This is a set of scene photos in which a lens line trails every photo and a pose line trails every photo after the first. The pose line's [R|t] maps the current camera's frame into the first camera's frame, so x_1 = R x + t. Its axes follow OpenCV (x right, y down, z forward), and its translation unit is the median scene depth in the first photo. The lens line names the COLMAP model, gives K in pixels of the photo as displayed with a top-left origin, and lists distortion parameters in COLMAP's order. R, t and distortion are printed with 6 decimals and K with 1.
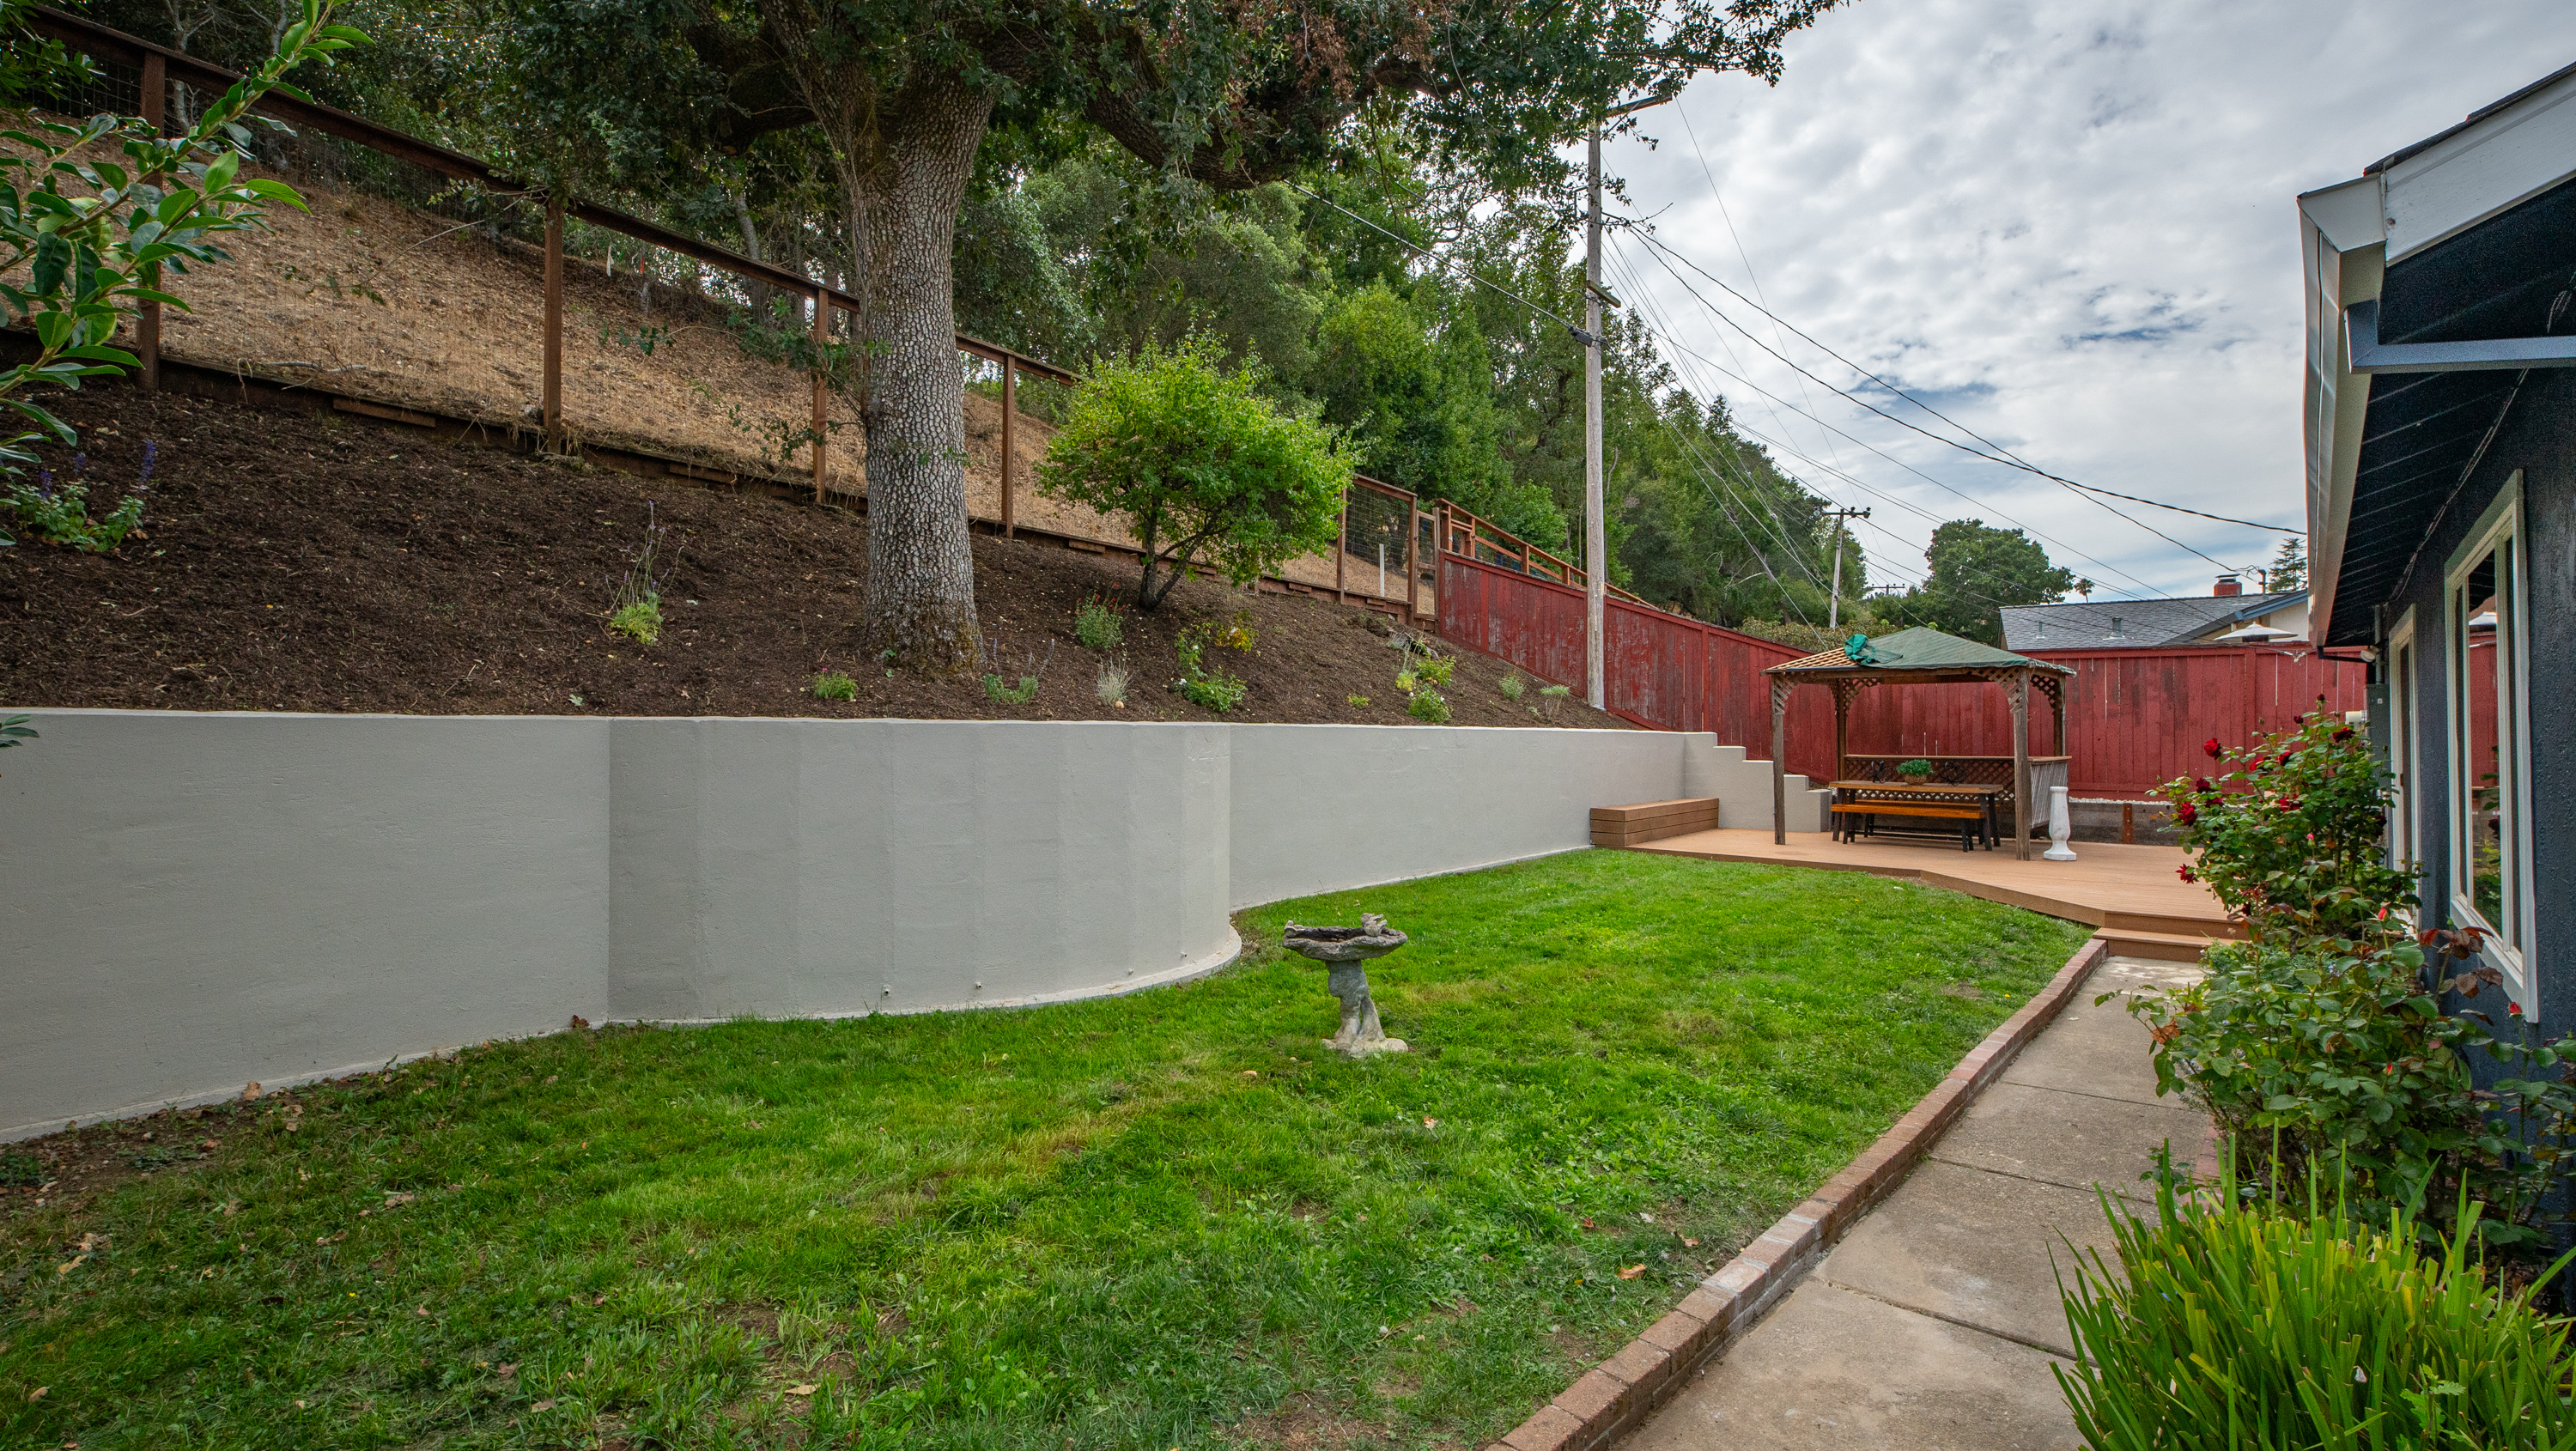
lens RADIAL K [[1182.4, 0, 1269.8], [0, 1182.4, 723.5], [0, 0, 1]] dist [0.011642, 0.000021]
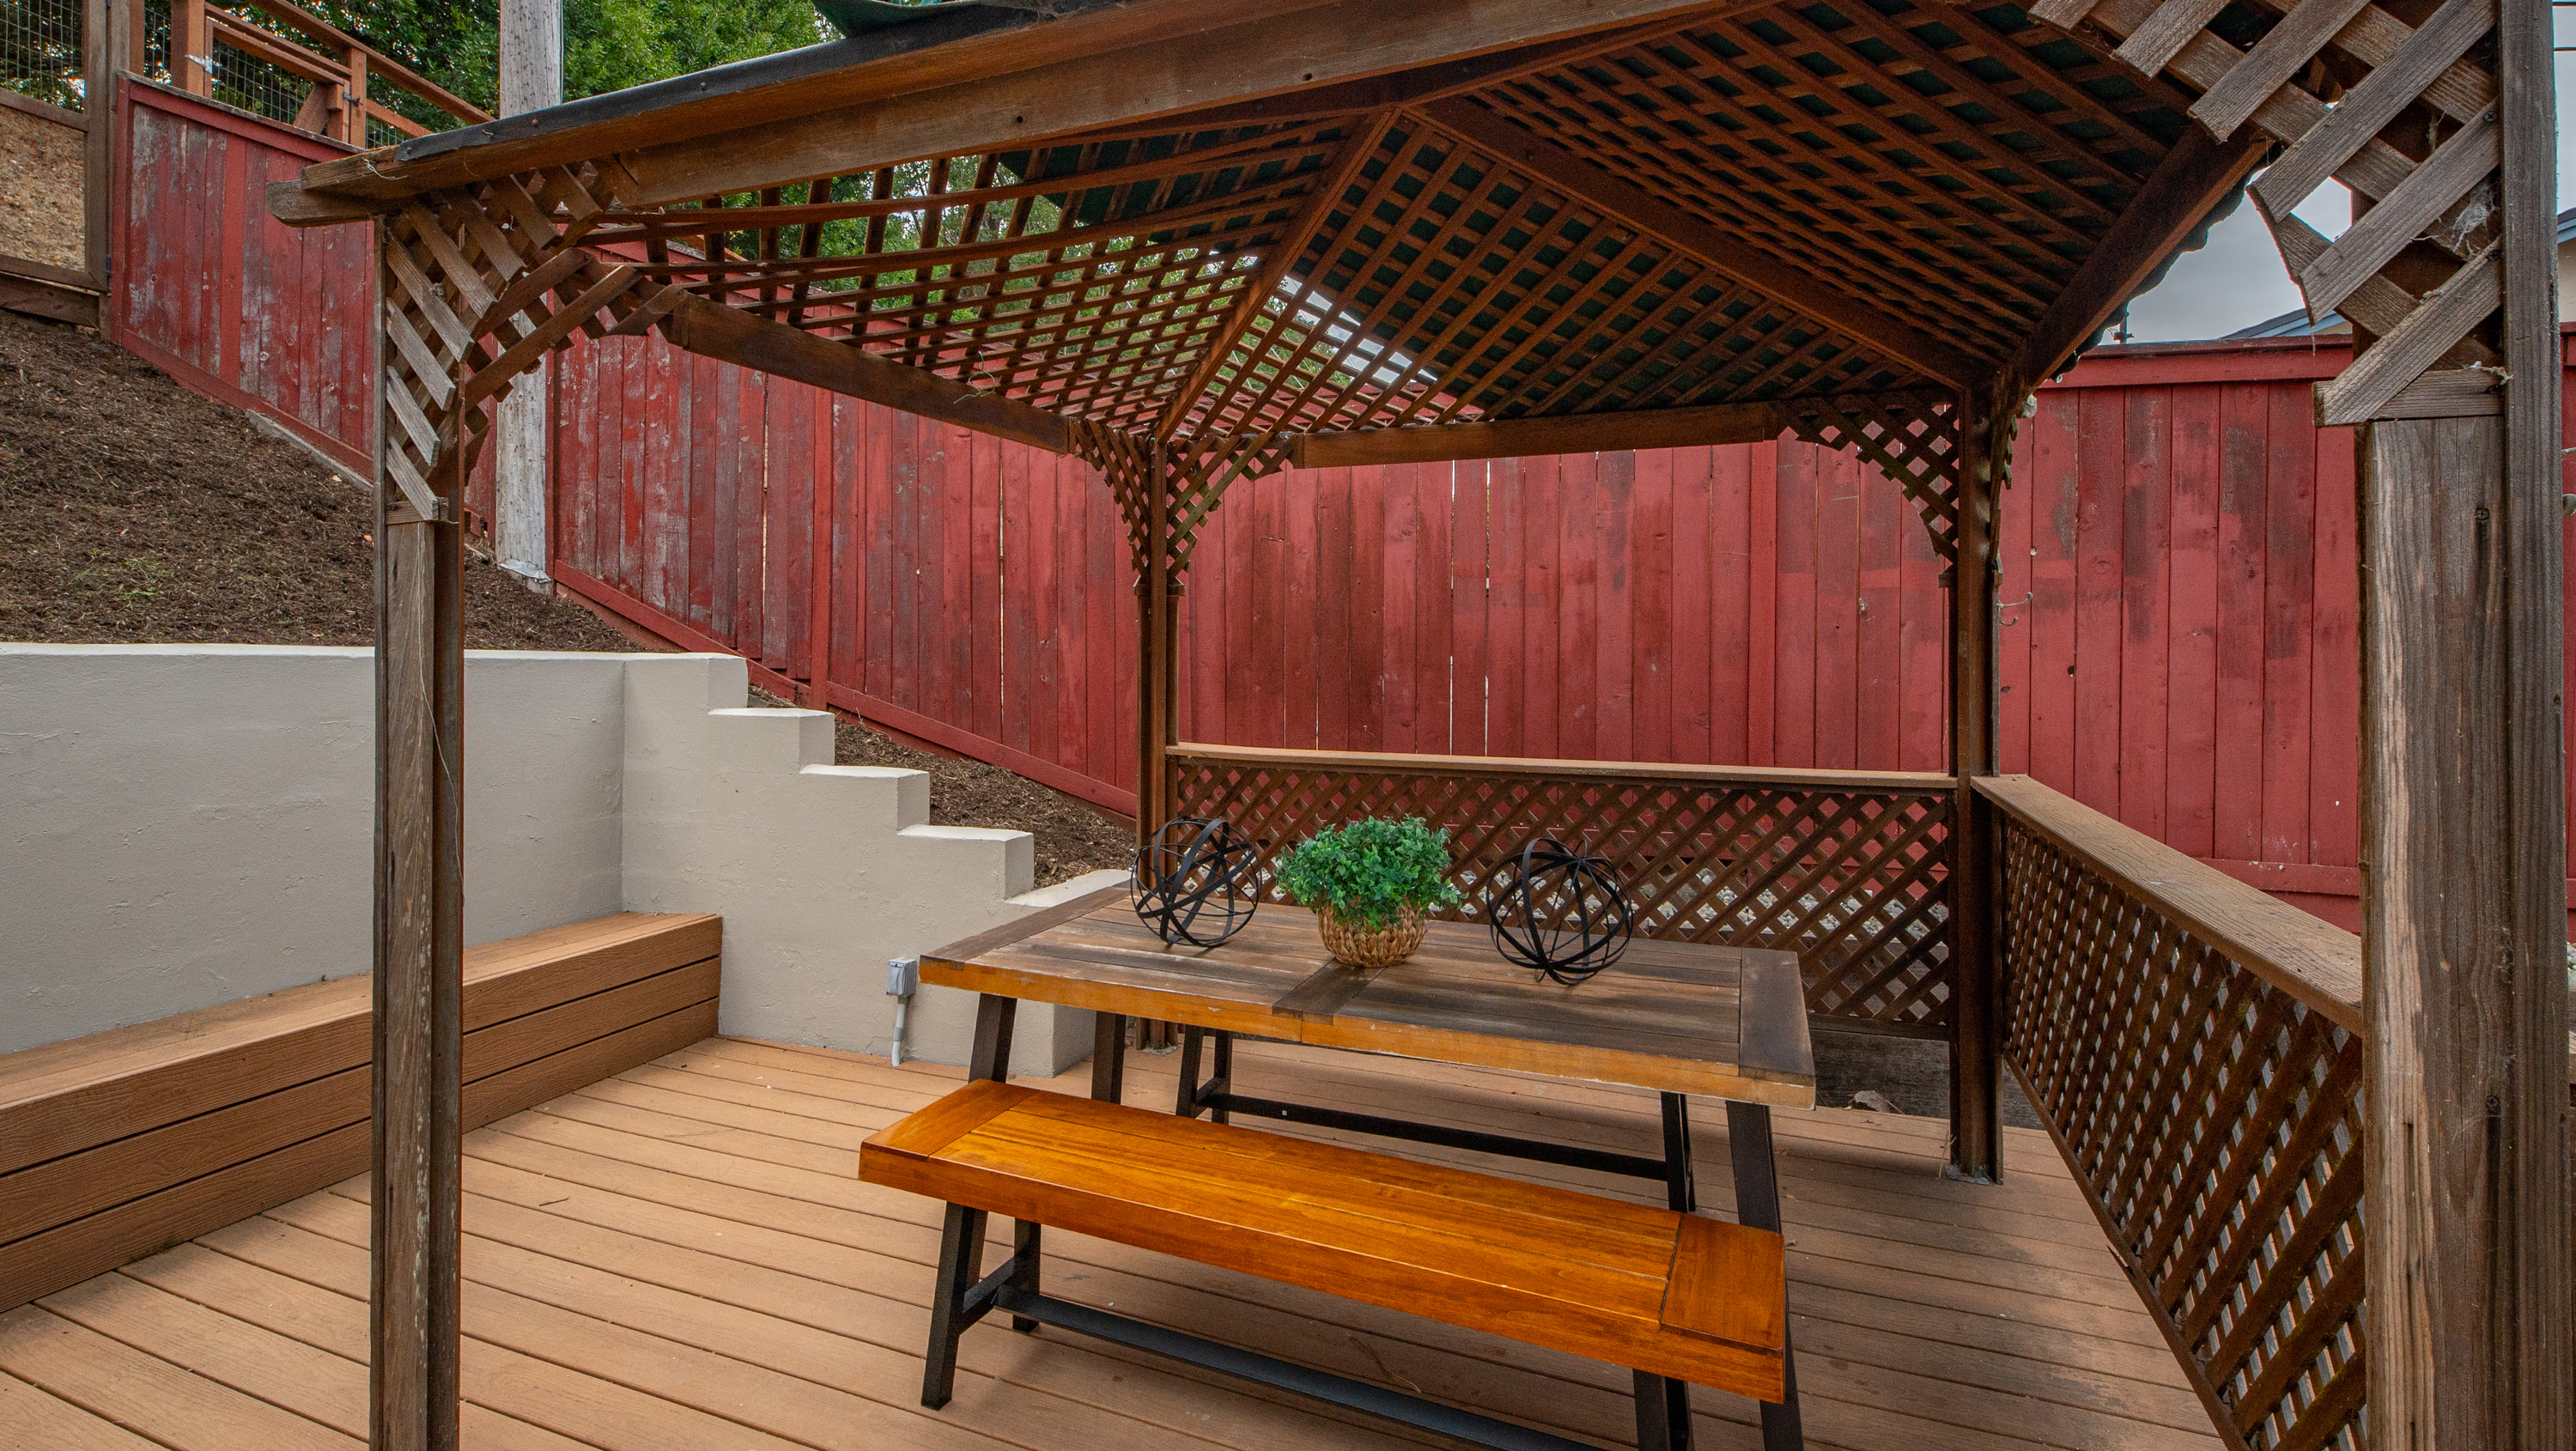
lens RADIAL K [[1182.4, 0, 1298.0], [0, 1182.4, 644.9], [0, 0, 1]] dist [0.011642, 0.000021]
pose [[0.941744, 0.006241, 0.336273, 0.409739], [-0.008944, 0.999939, 0.006490, 0.002340], [-0.336212, -0.009120, 0.941742, 0.722652]]
